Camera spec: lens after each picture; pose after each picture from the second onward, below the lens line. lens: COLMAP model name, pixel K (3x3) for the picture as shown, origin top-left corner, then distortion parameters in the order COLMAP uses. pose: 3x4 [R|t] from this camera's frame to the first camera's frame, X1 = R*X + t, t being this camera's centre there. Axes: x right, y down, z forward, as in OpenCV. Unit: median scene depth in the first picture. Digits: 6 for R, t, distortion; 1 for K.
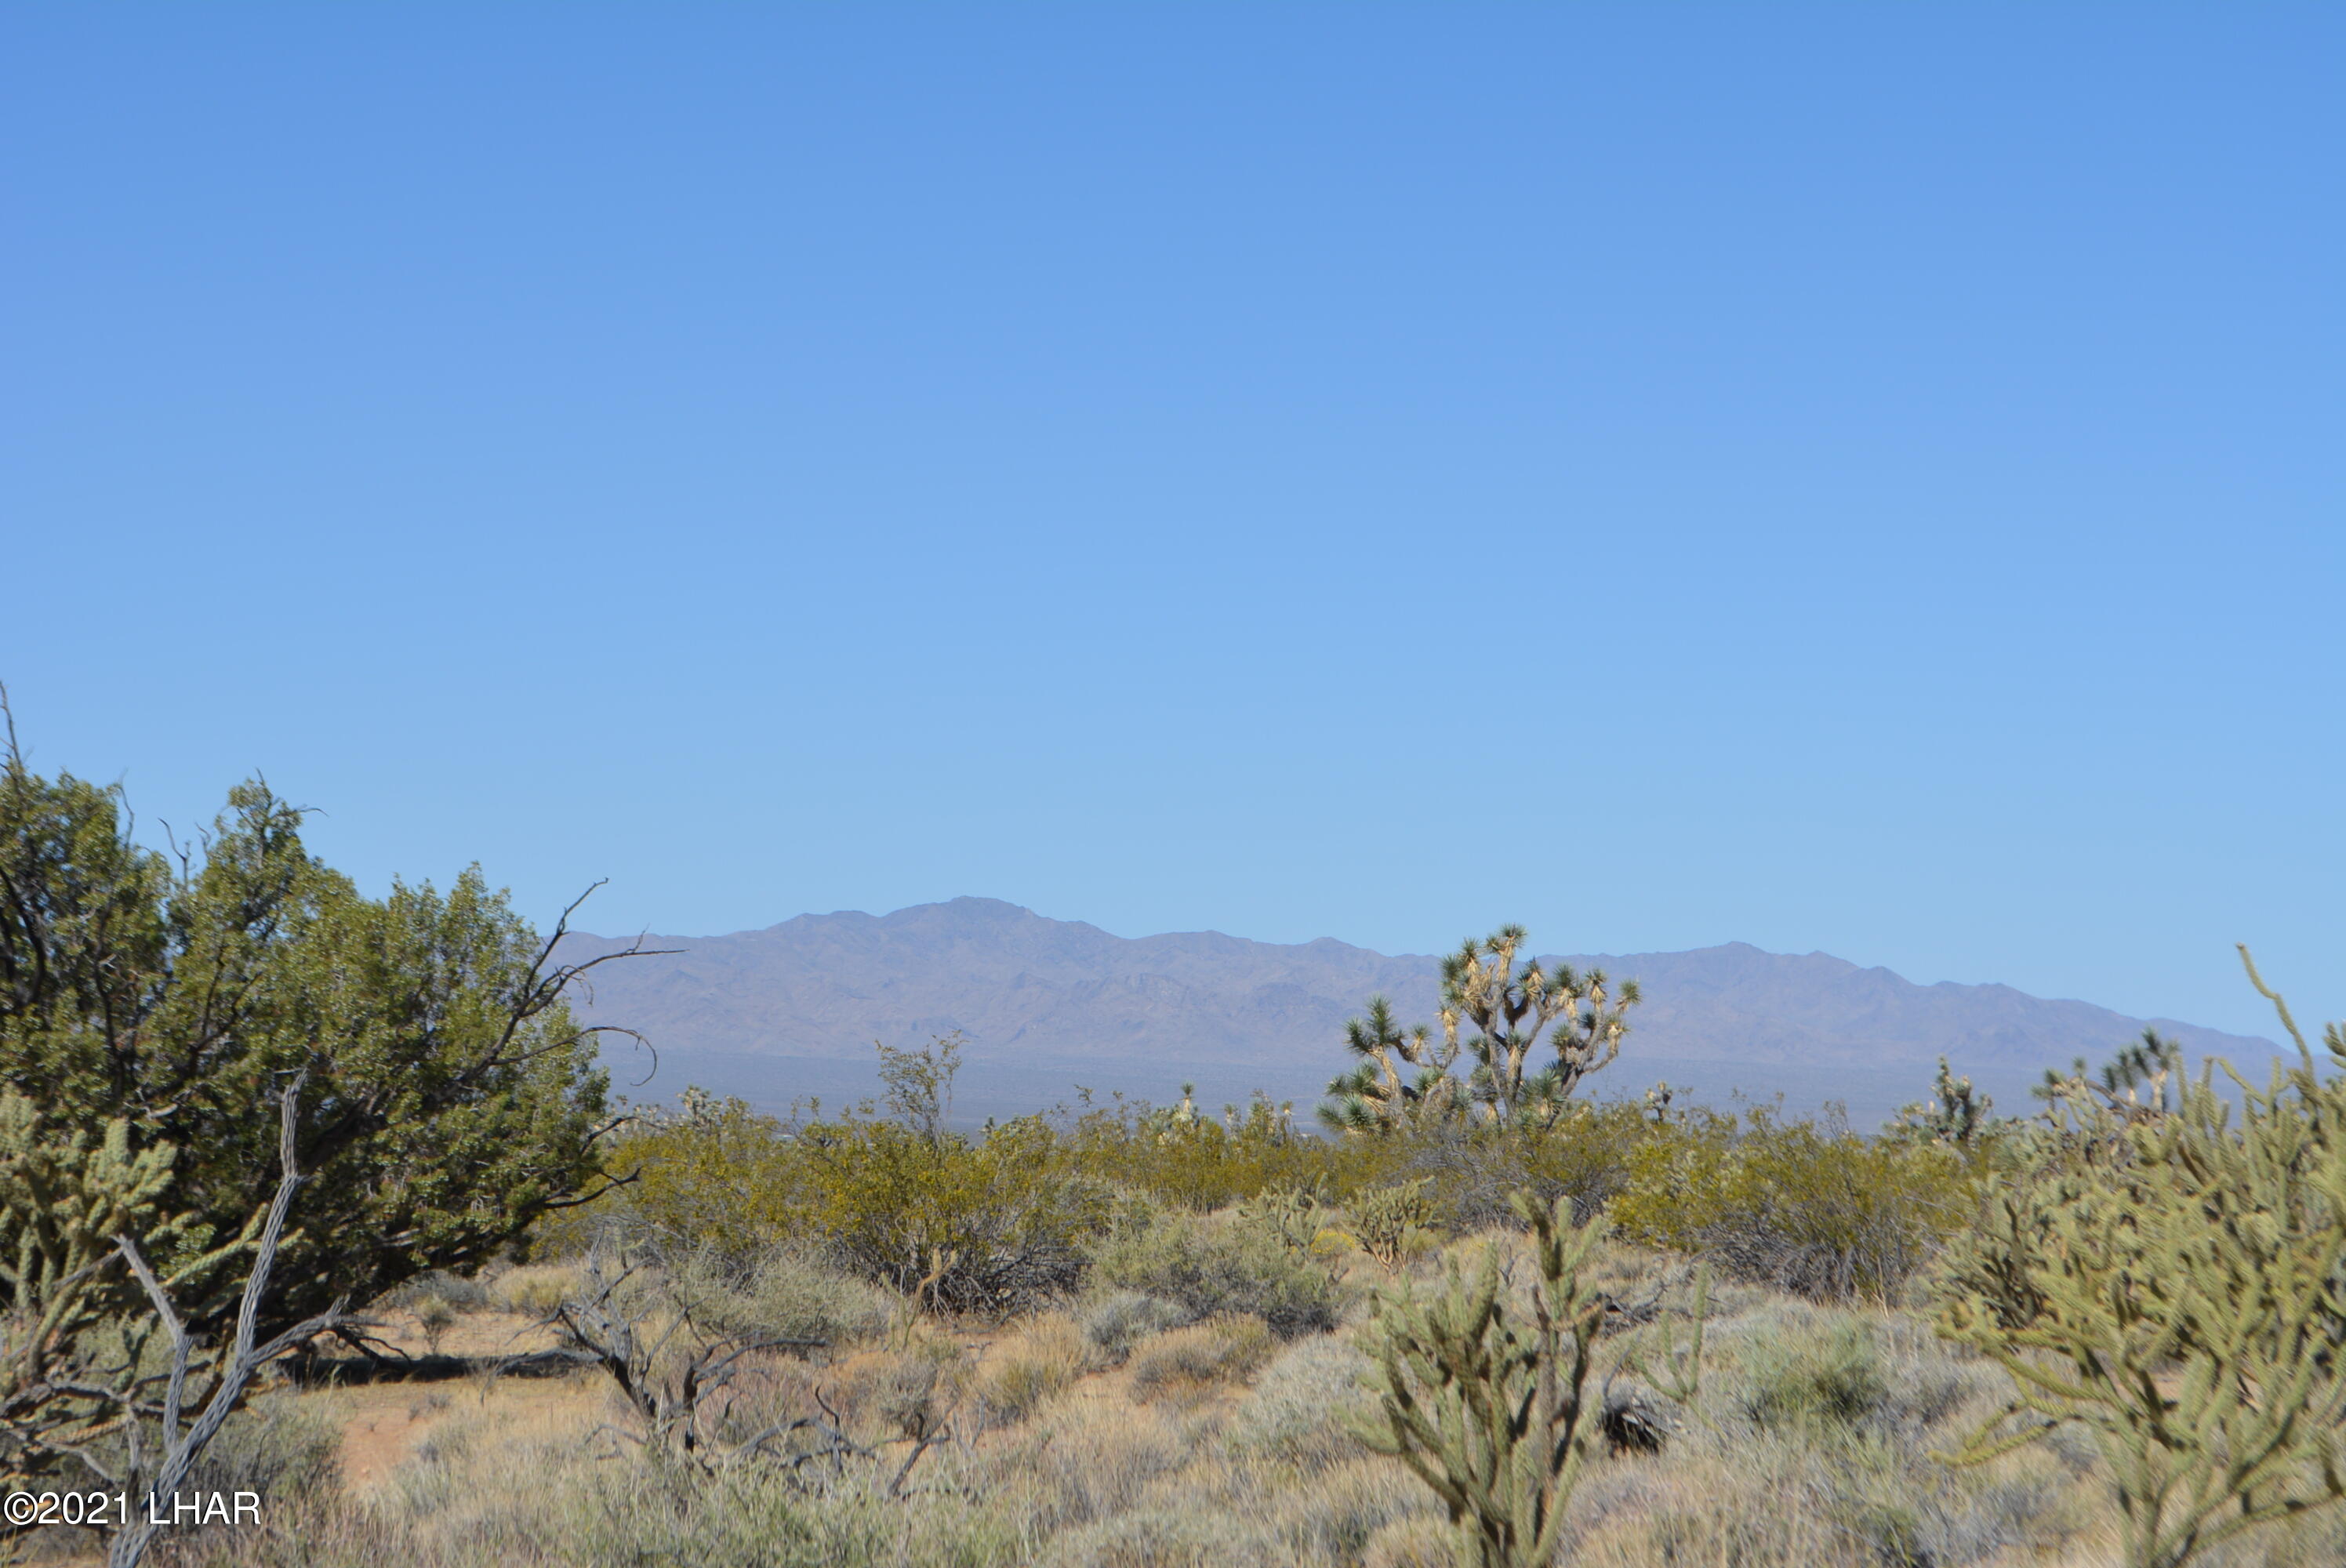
lens RADIAL K [[5453.4, 0, 1207.7], [0, 5453.4, 854.7], [0, 0, 1]] dist [0.064181, 0.000000]
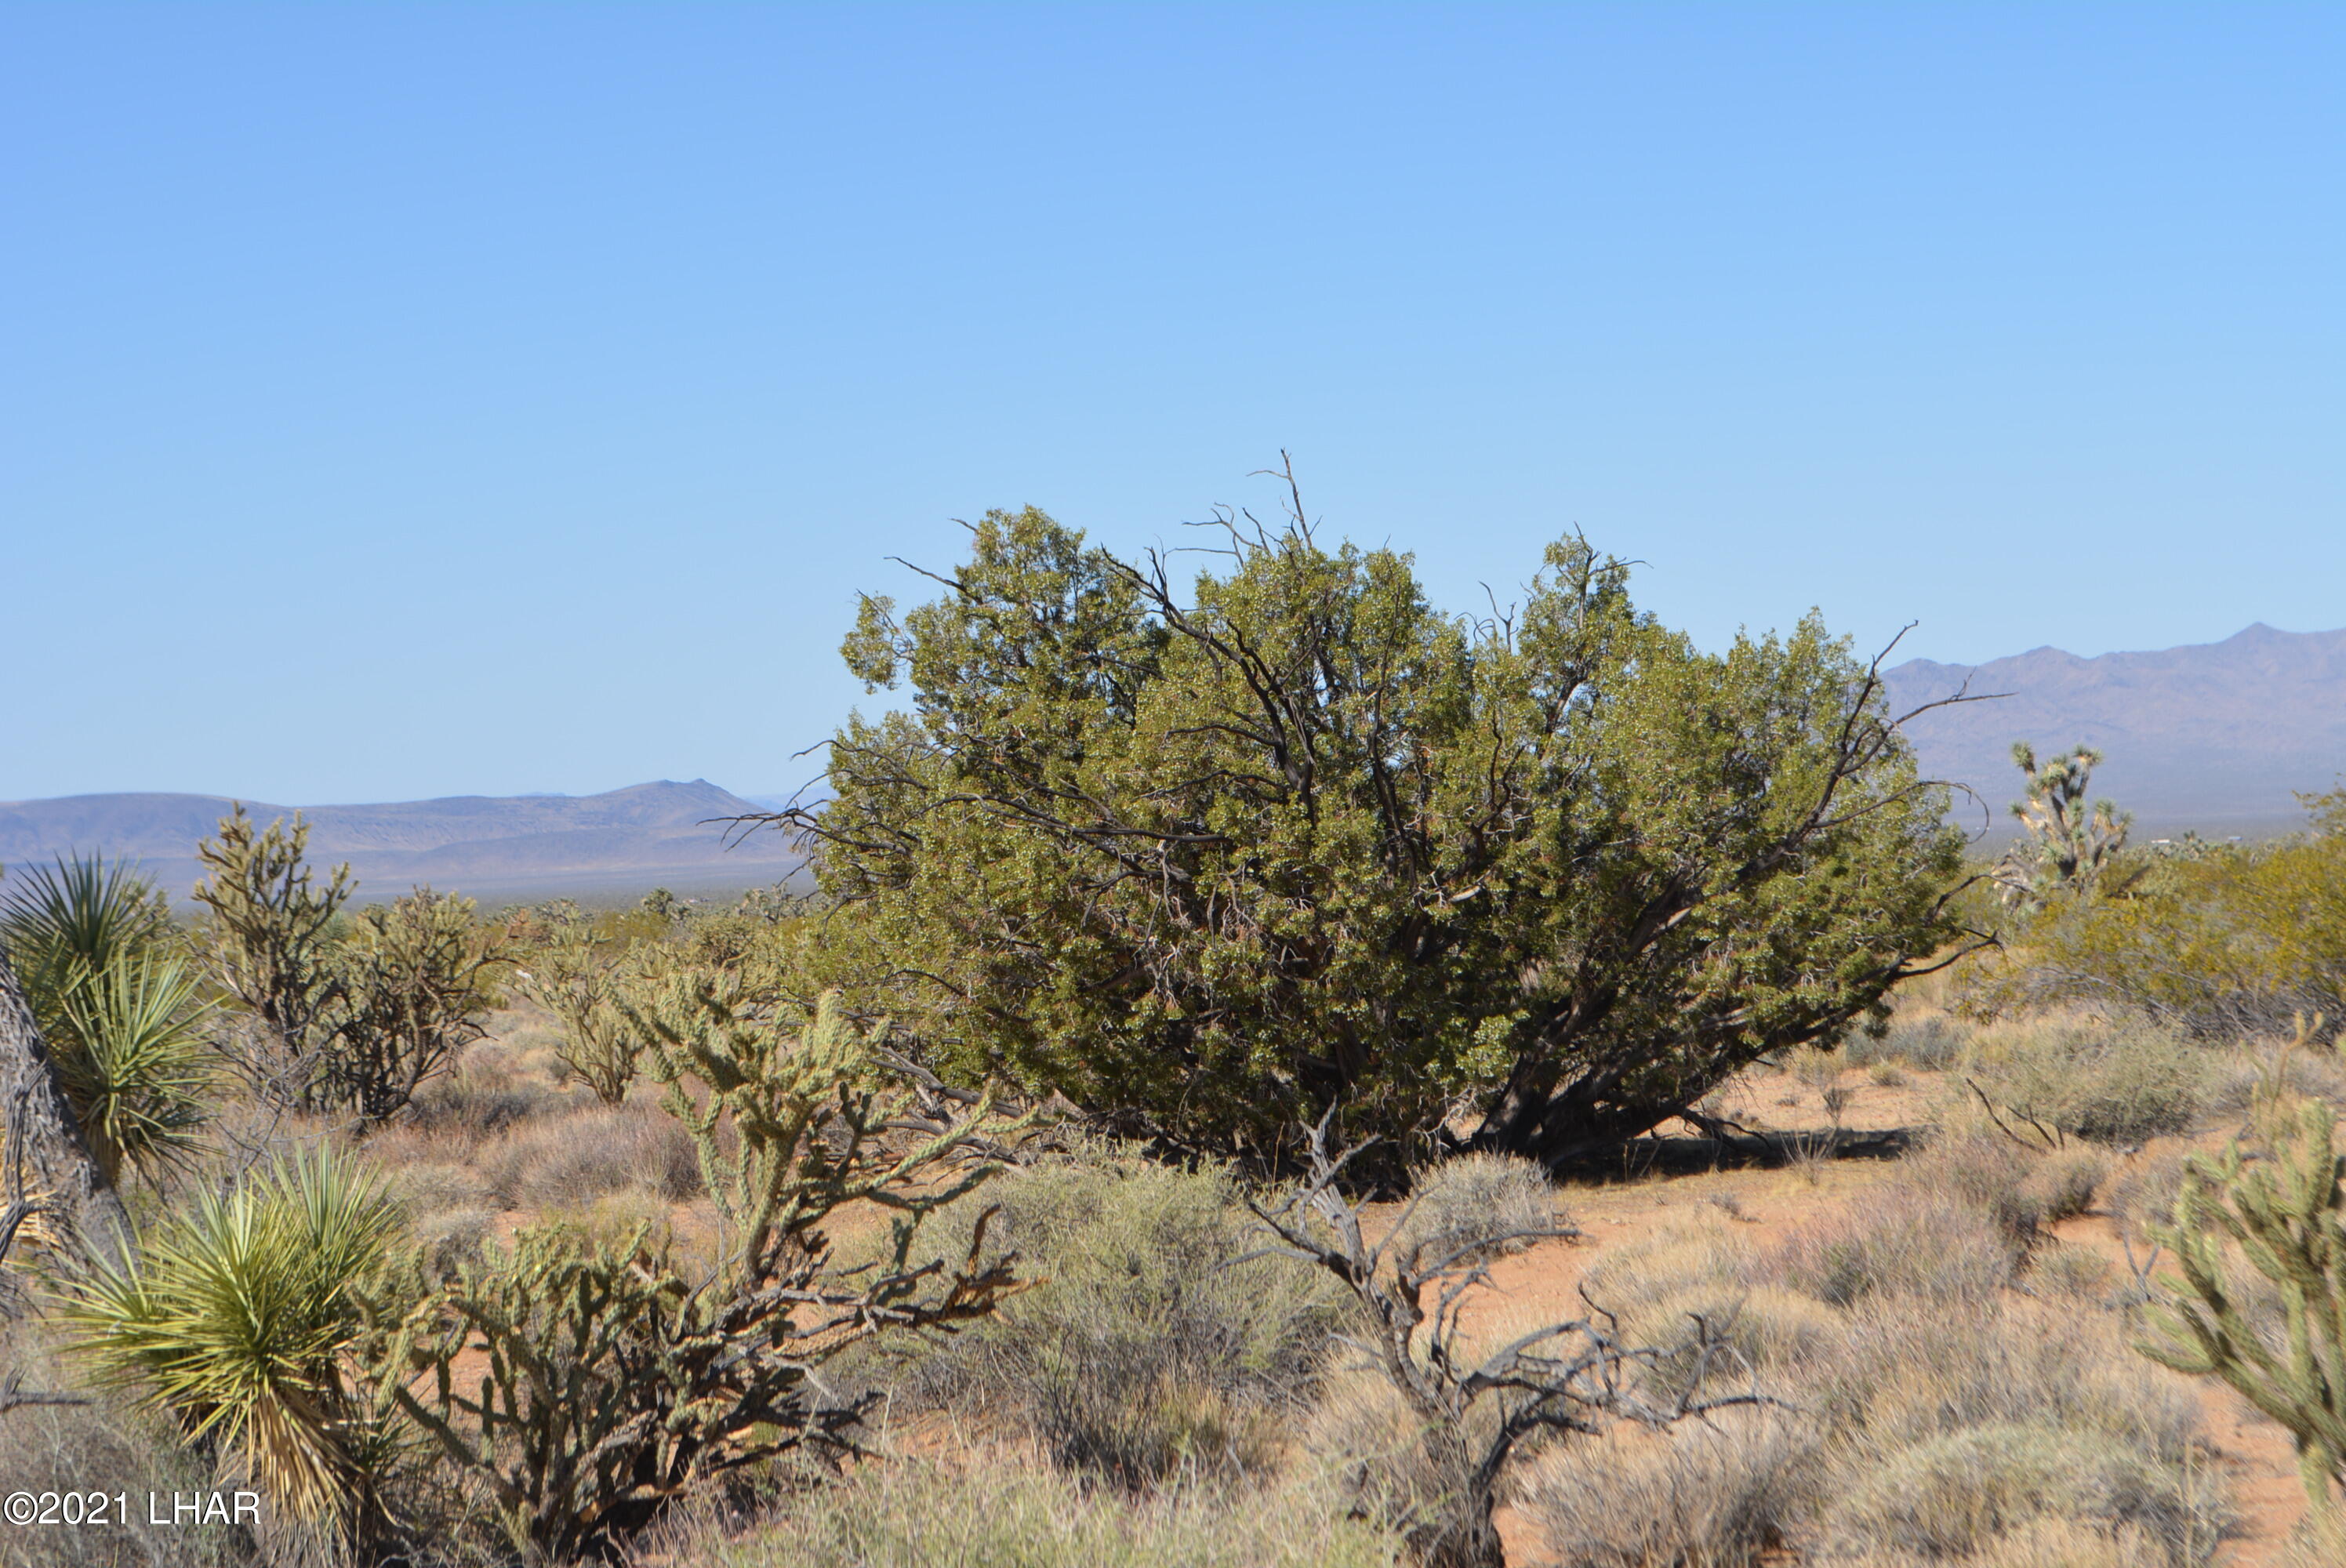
lens RADIAL K [[5453.4, 0, 1262.2], [0, 5453.4, 817.8], [0, 0, 1]] dist [0.064181, 0.000000]
pose [[0.949709, -0.045765, -0.309772, 0.066978], [0.060318, 0.997472, 0.037559, -0.003679], [0.307270, -0.054355, 0.950069, 0.091614]]
